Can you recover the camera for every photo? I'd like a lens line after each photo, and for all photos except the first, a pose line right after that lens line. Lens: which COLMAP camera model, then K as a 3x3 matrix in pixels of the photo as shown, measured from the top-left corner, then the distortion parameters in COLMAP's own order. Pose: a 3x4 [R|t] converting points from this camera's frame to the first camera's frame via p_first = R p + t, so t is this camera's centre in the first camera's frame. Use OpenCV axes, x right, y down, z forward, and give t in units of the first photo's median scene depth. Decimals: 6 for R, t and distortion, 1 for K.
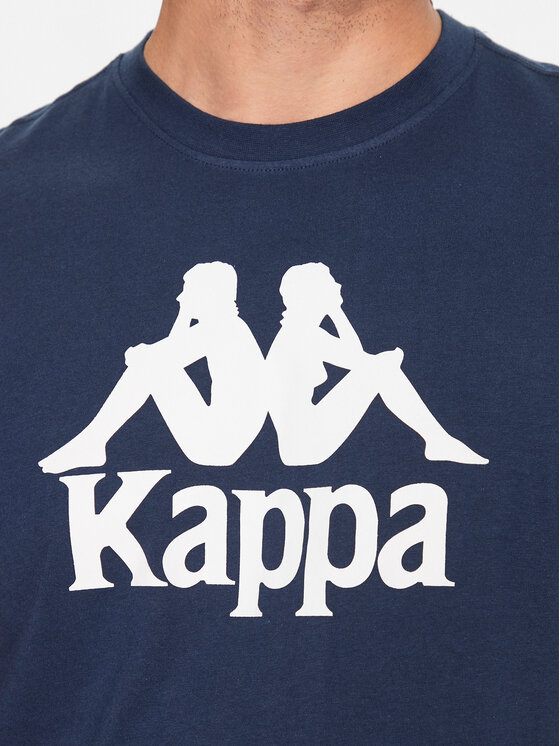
lens RADIAL K [[1805.9, 0, 280.0], [0, 1805.9, 373.0], [0, 0, 1]] dist [-0.051858, 0.089045]
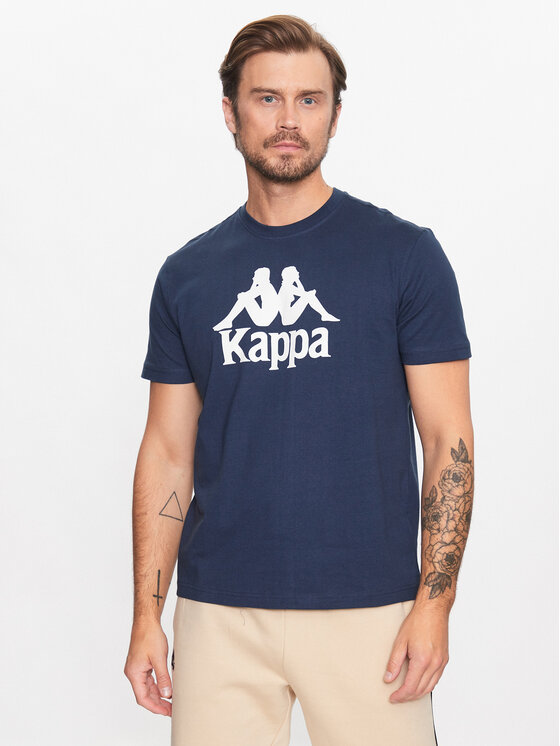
lens RADIAL K [[1419.1, 0, 280.0], [0, 1419.1, 373.0], [0, 0, 1]] dist [-0.082658, -0.217591]
pose [[0.987361, -0.032213, -0.155177, 0.410877], [0.026615, 0.998922, -0.038020, 0.243641], [0.156235, 0.033409, 0.987155, -1.654174]]
